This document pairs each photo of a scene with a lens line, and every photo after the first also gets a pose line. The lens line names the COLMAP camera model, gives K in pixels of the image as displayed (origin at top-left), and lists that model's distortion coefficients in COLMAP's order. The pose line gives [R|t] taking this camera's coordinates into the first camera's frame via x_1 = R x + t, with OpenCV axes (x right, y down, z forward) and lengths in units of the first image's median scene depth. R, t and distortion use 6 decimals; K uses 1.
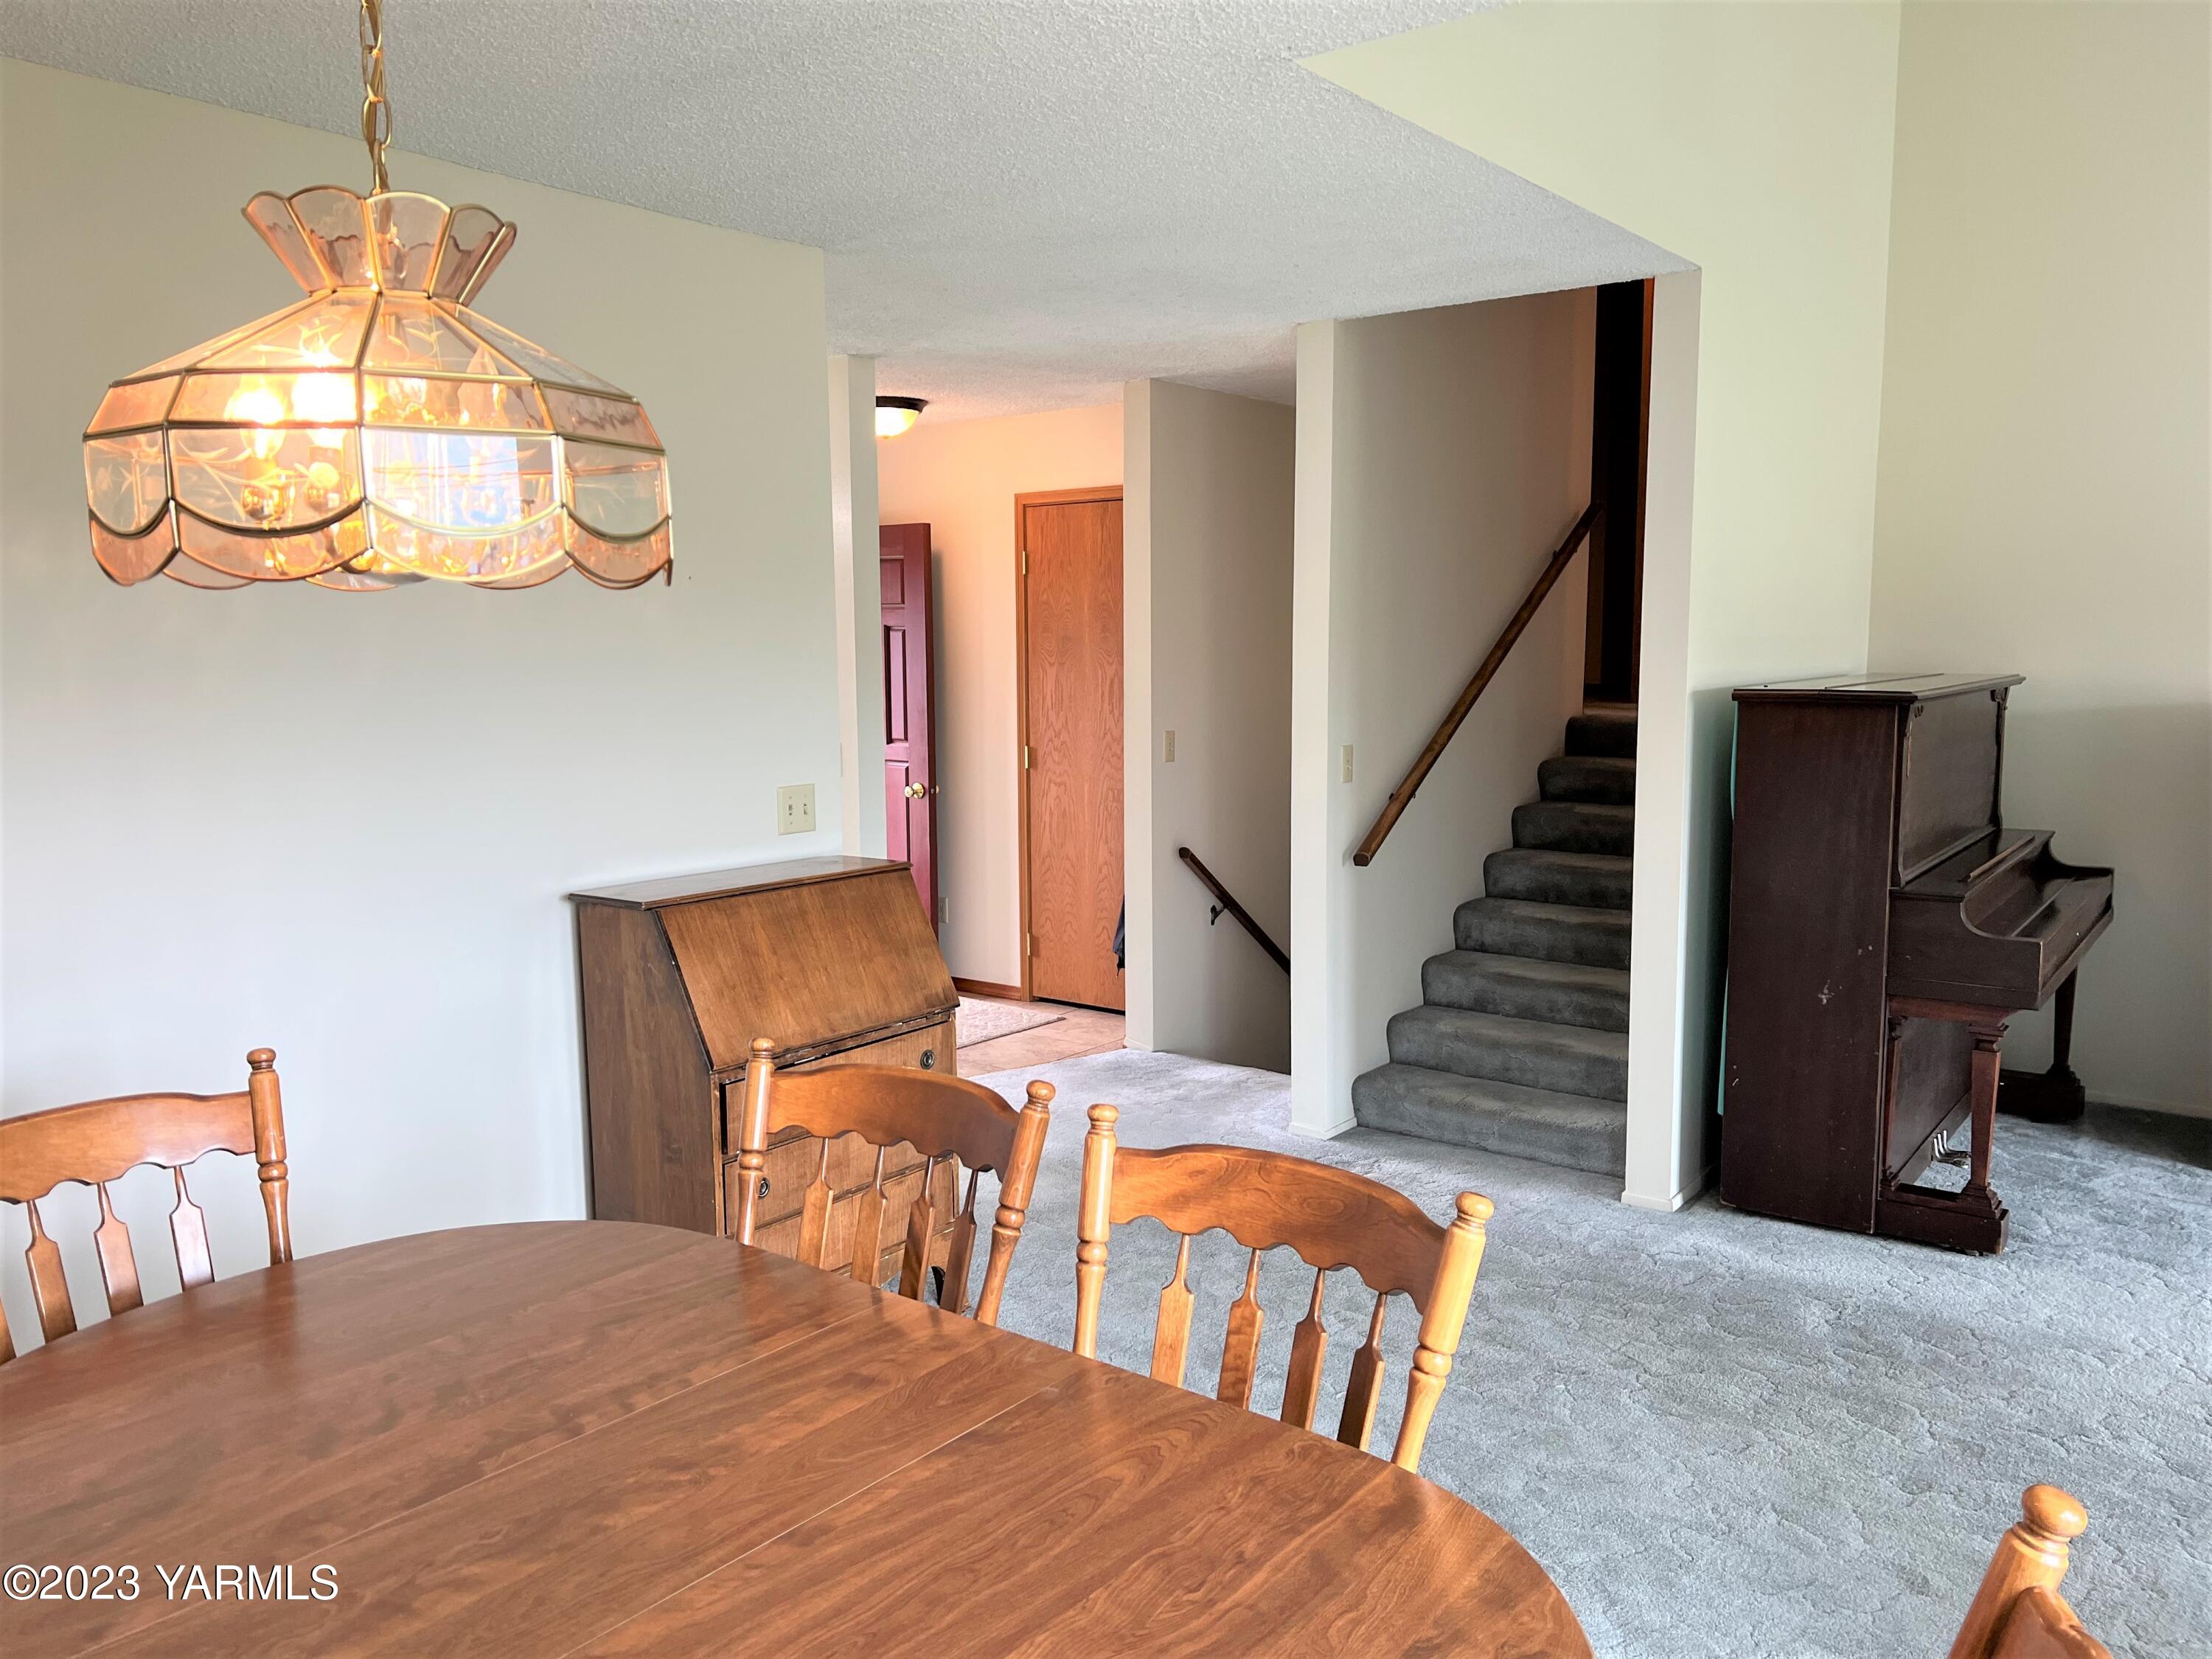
lens RADIAL K [[1650.7, 0, 1094.5], [0, 1650.7, 837.8], [0, 0, 1]] dist [0.057259, -0.070812]
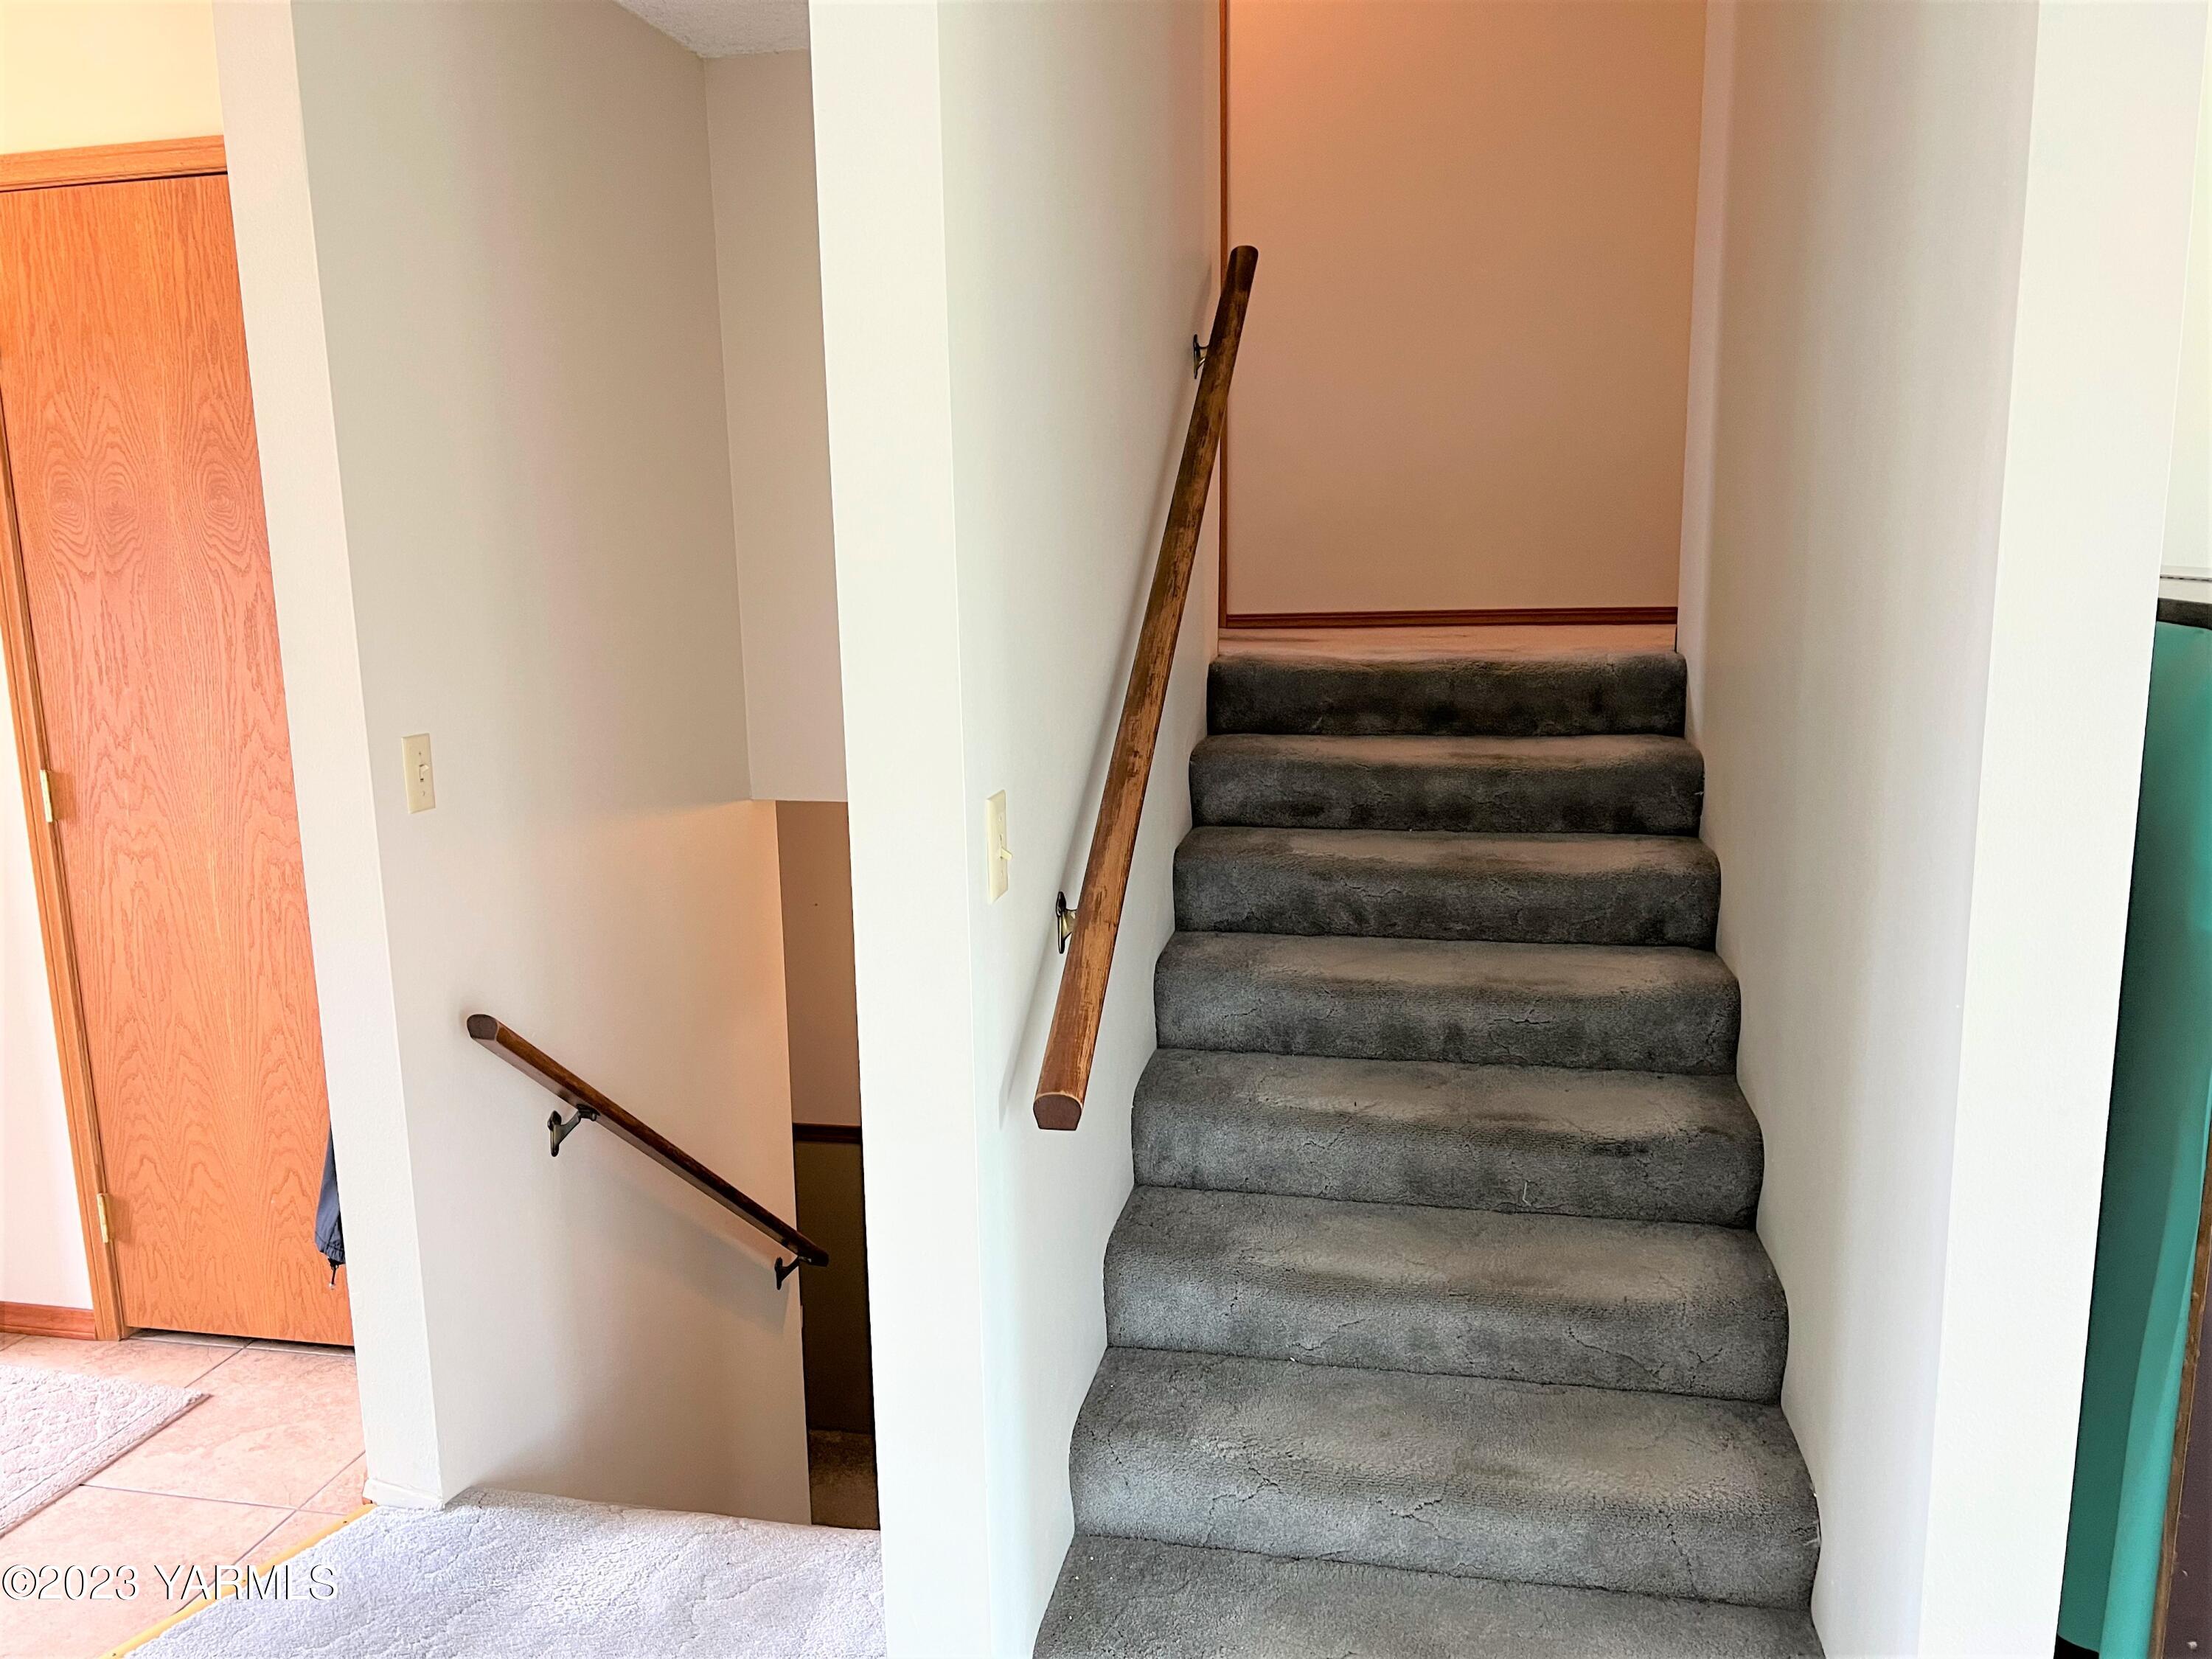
lens RADIAL K [[1650.7, 0, 1111.1], [0, 1650.7, 850.6], [0, 0, 1]] dist [0.057259, -0.070812]
pose [[0.894544, -0.089166, 0.437996, 0.015359], [0.060355, 0.995022, 0.079299, -0.055084], [-0.442886, -0.044501, 0.895473, 0.516919]]
